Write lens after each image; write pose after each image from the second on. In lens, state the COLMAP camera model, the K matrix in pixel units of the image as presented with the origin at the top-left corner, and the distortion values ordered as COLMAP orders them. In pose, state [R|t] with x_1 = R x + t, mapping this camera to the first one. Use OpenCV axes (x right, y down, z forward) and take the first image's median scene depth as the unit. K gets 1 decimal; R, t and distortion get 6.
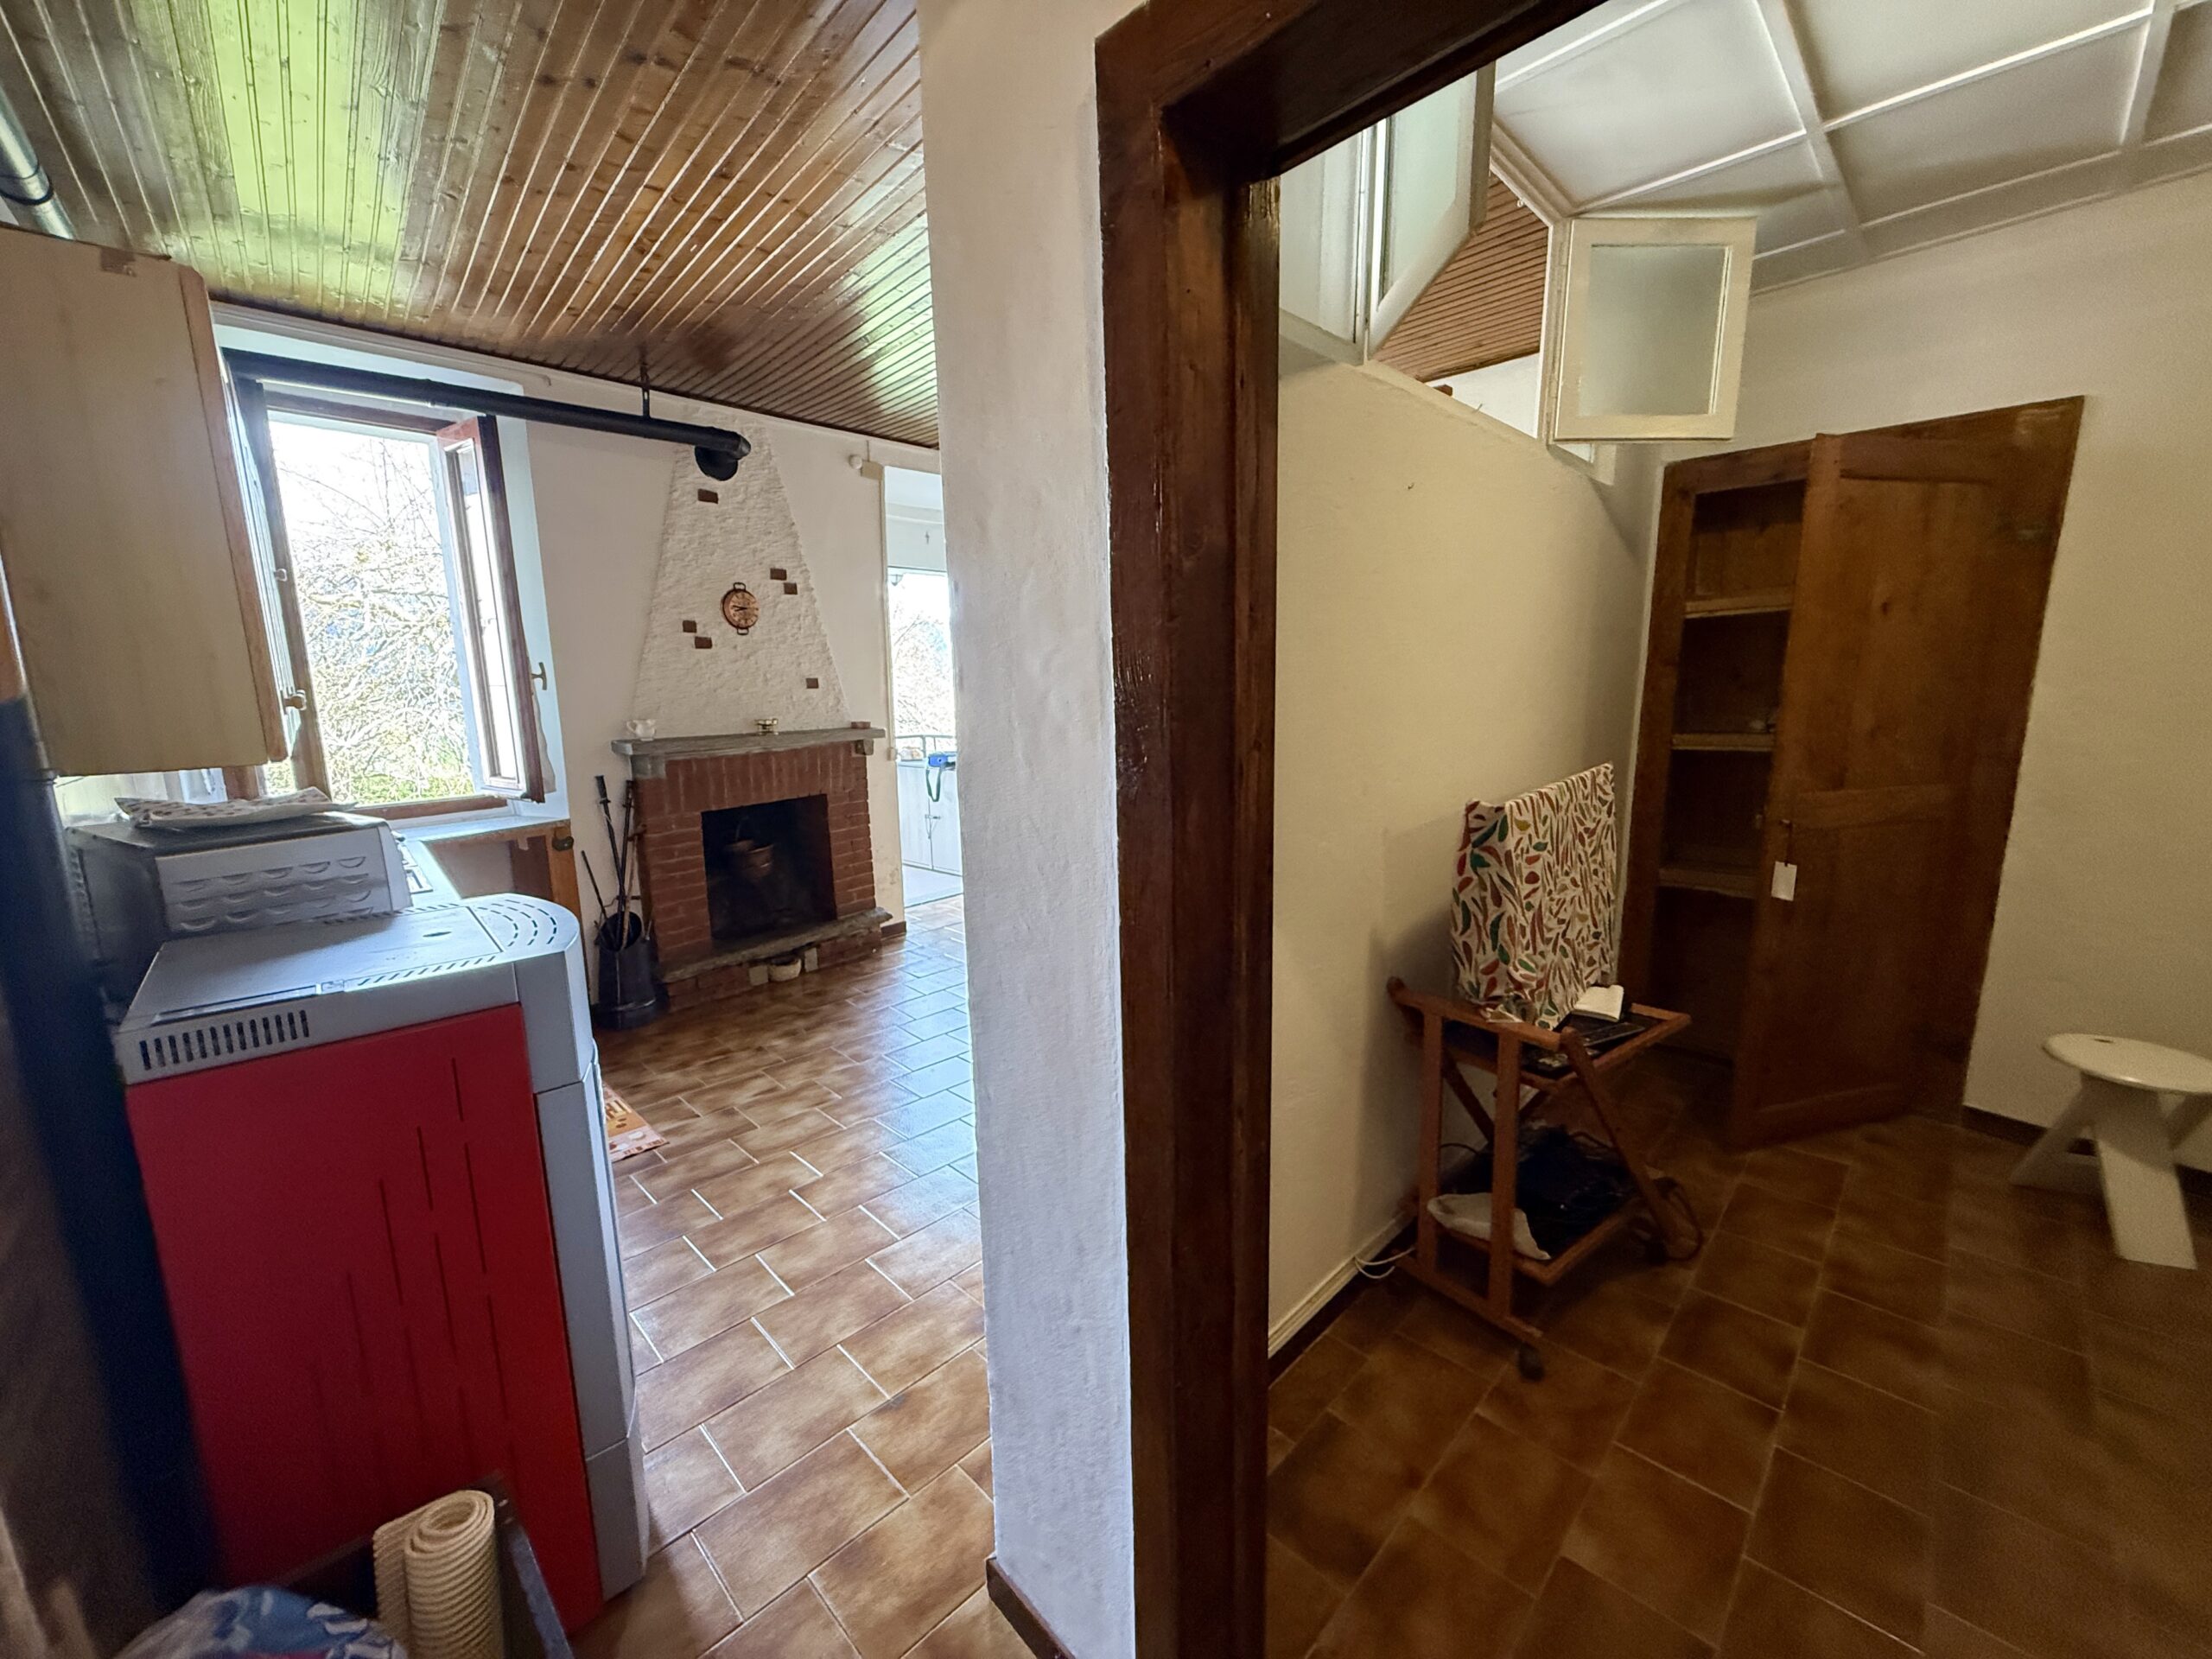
lens RADIAL K [[868.2, 0, 1095.5], [0, 868.2, 828.0], [0, 0, 1]] dist [0.000199, 0.000036]
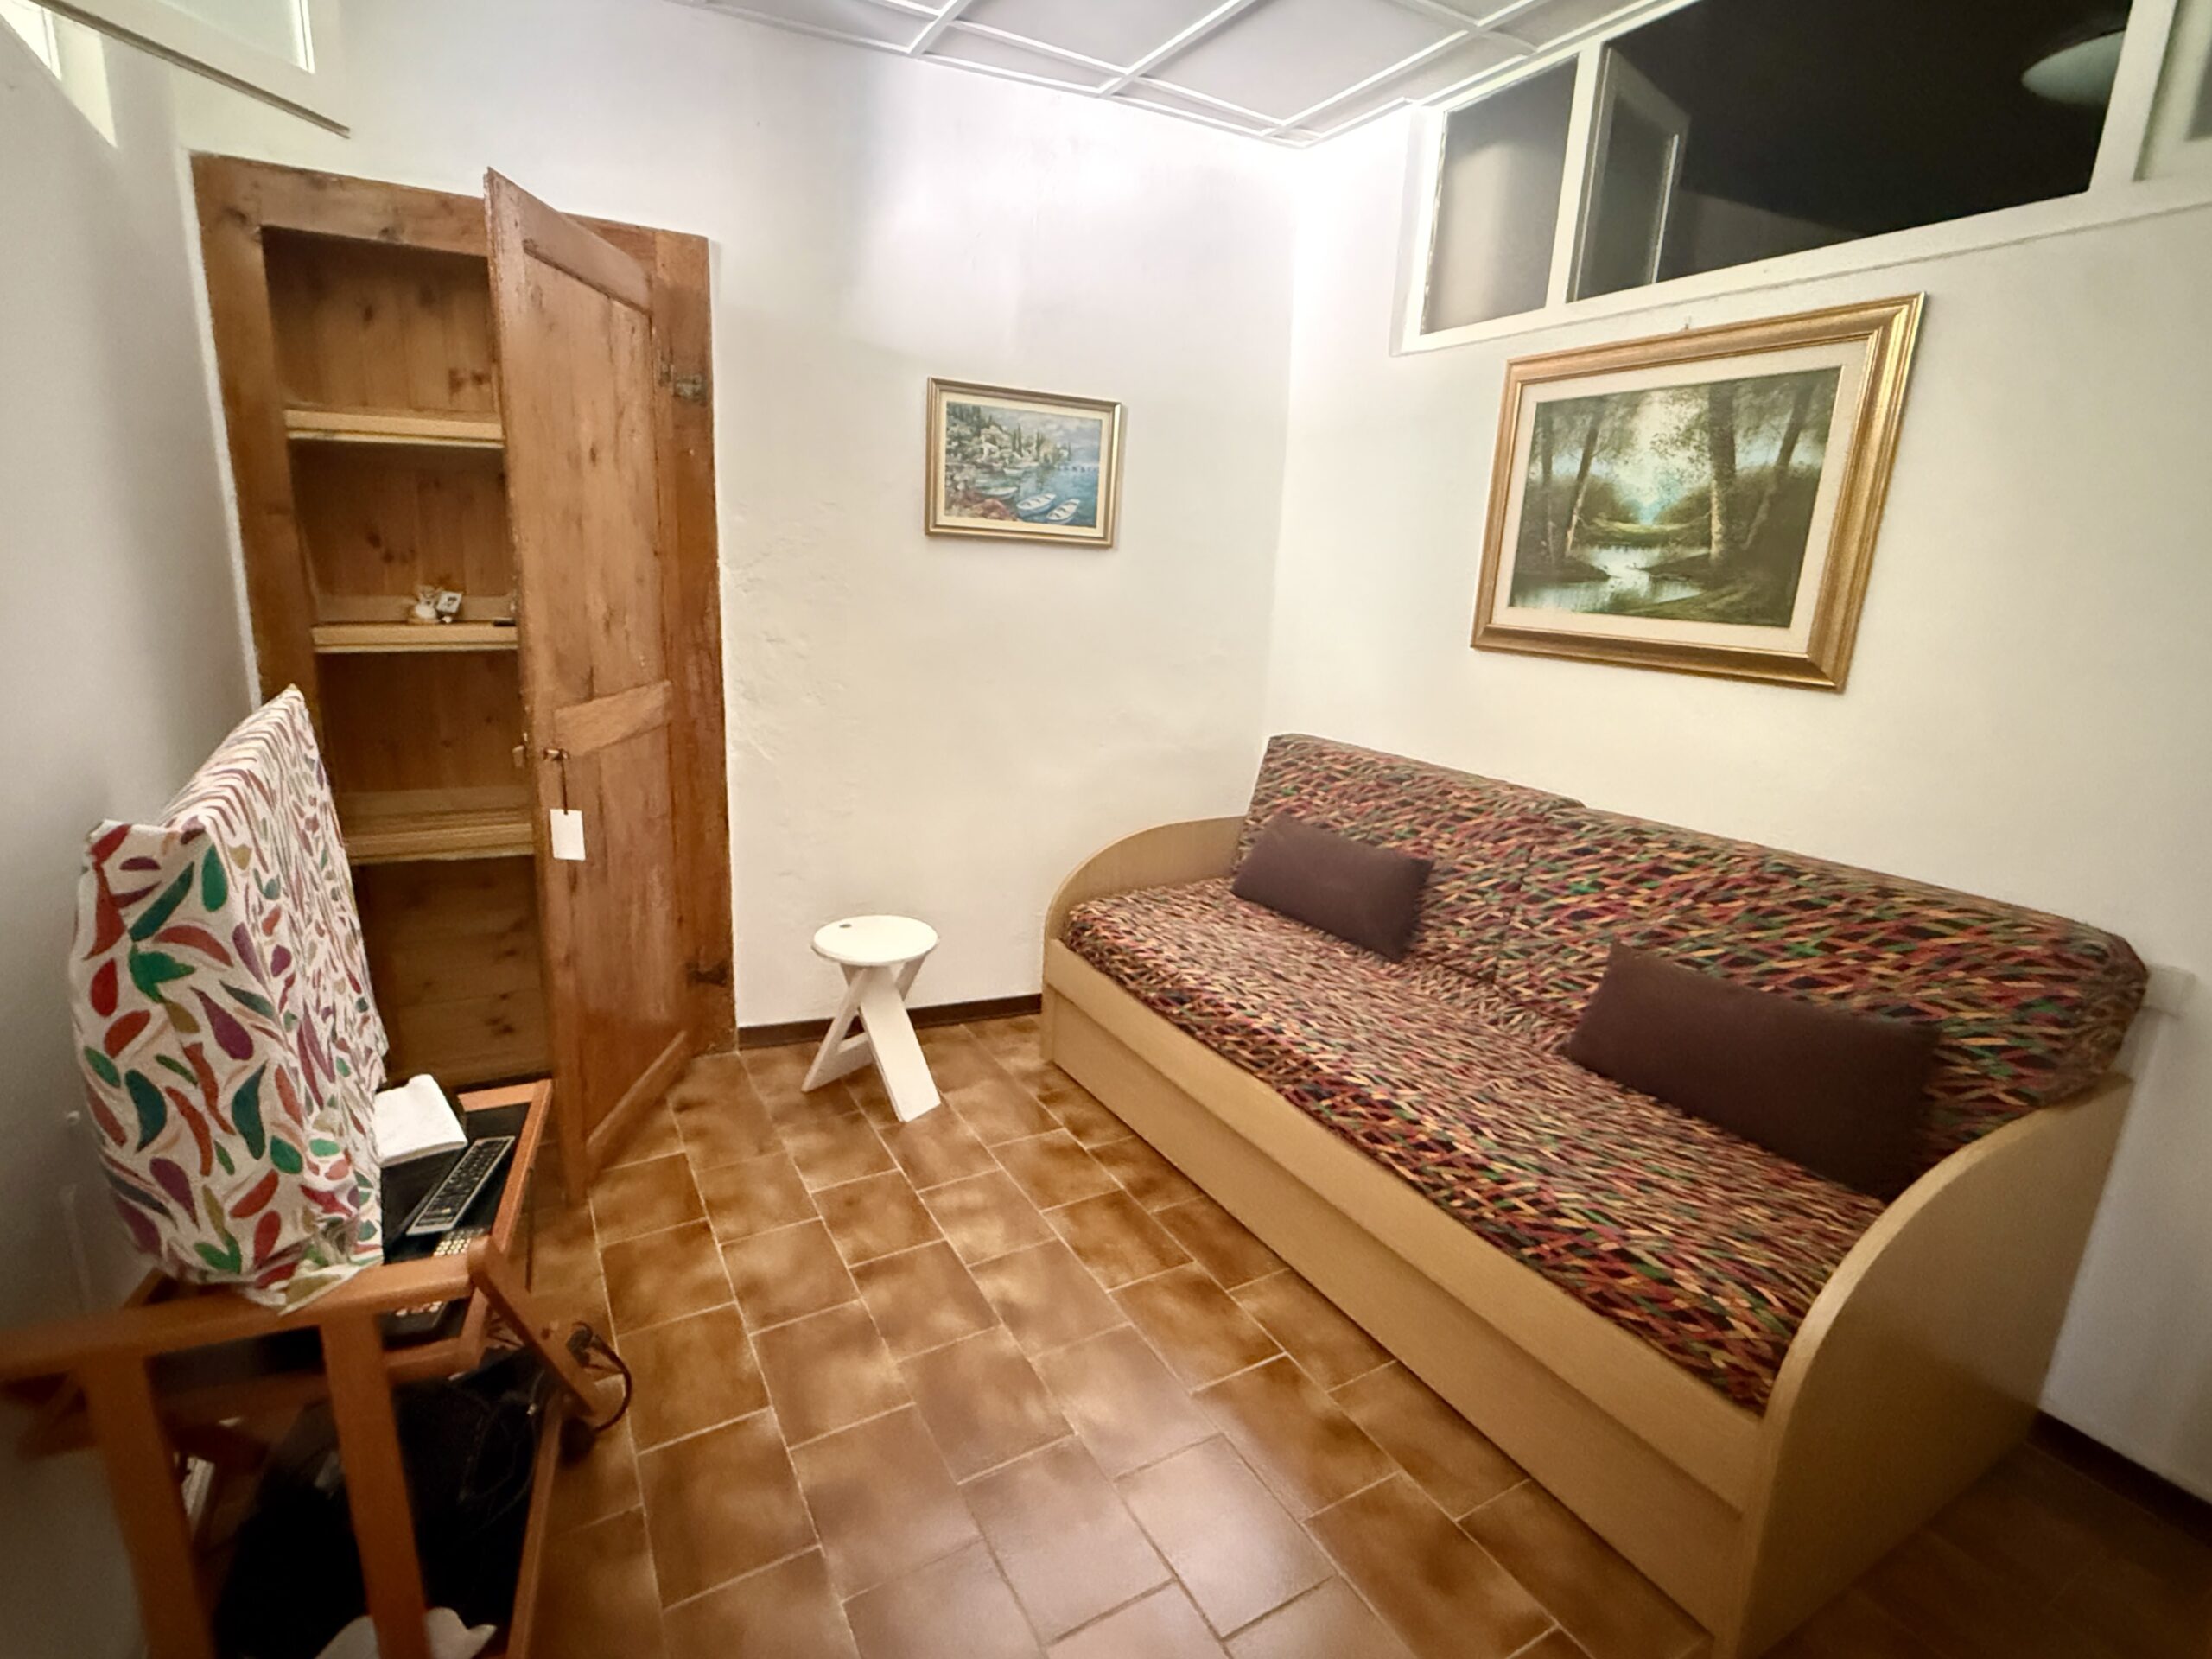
lens RADIAL K [[1069.2, 0, 1106.0], [0, 1069.2, 829.5], [0, 0, 1]] dist [-0.005423, -0.000619]
pose [[0.254319, -0.201668, 0.945860, 0.096503], [0.118755, 0.977128, 0.176405, -0.057563], [-0.959802, 0.067462, 0.272451, 0.425345]]
